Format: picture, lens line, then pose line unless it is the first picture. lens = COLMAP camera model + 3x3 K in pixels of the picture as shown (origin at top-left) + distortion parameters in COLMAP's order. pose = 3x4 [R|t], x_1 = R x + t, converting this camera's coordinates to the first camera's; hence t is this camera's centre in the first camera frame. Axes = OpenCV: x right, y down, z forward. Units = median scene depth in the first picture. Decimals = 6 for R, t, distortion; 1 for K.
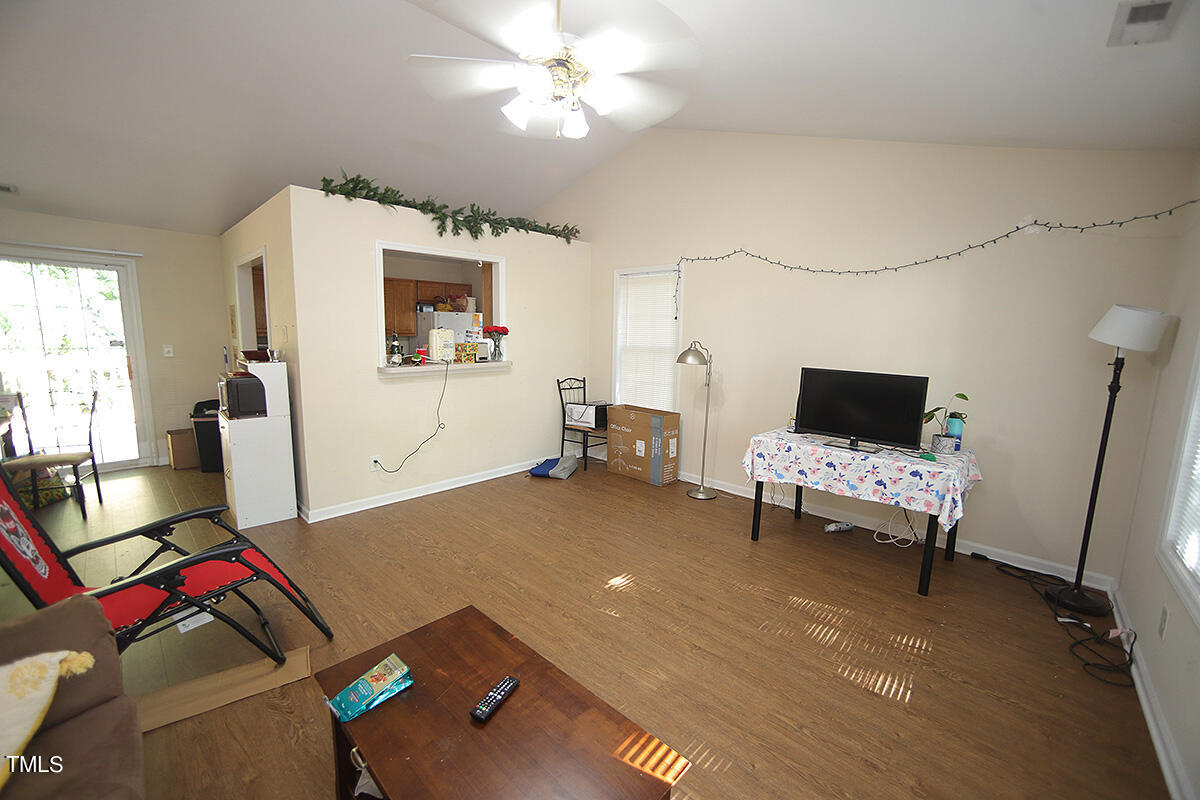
lens RADIAL K [[467.6, 0, 600.0], [0, 467.6, 403.9], [0, 0, 1]] dist [-0.000144, 0.000354]
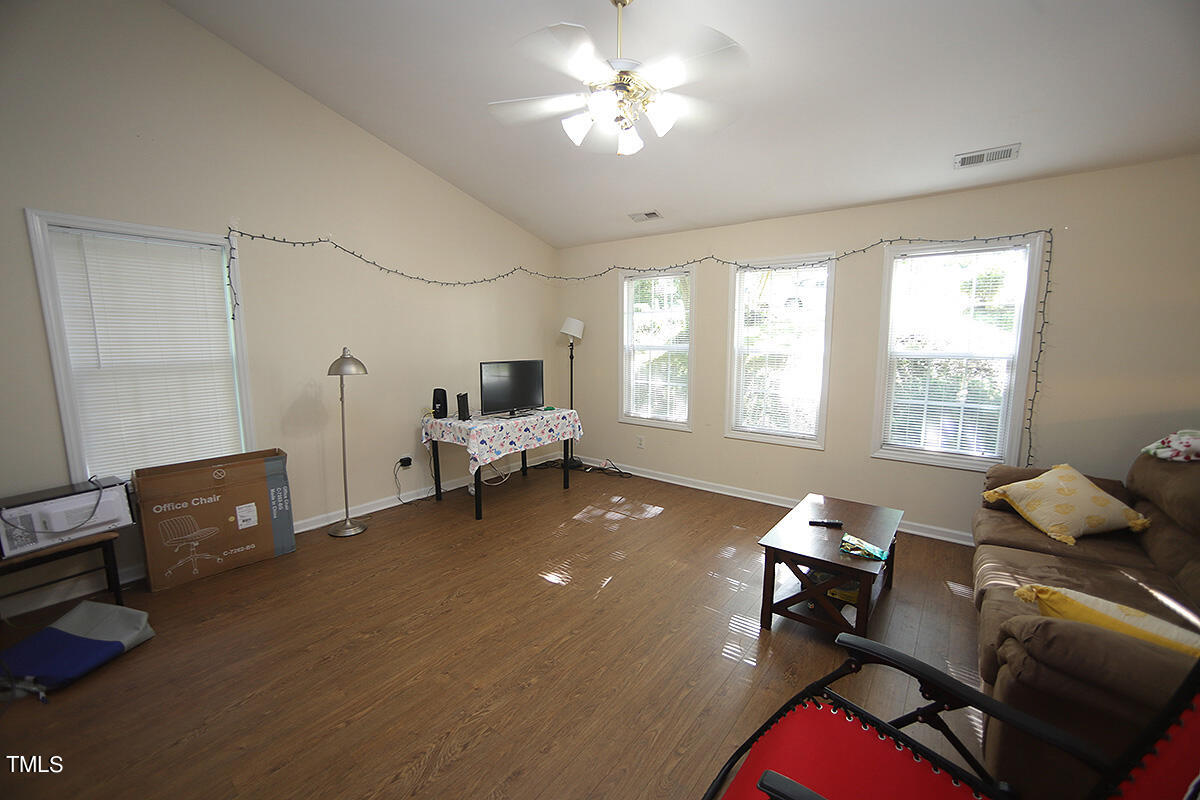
lens RADIAL K [[467.6, 0, 599.0], [0, 467.6, 396.9], [0, 0, 1]] dist [-0.000144, 0.000354]
pose [[-0.019681, -0.155768, 0.987598, -0.834678], [0.155846, 0.975237, 0.156925, -0.142916], [-0.987585, 0.157001, 0.005082, 0.751084]]
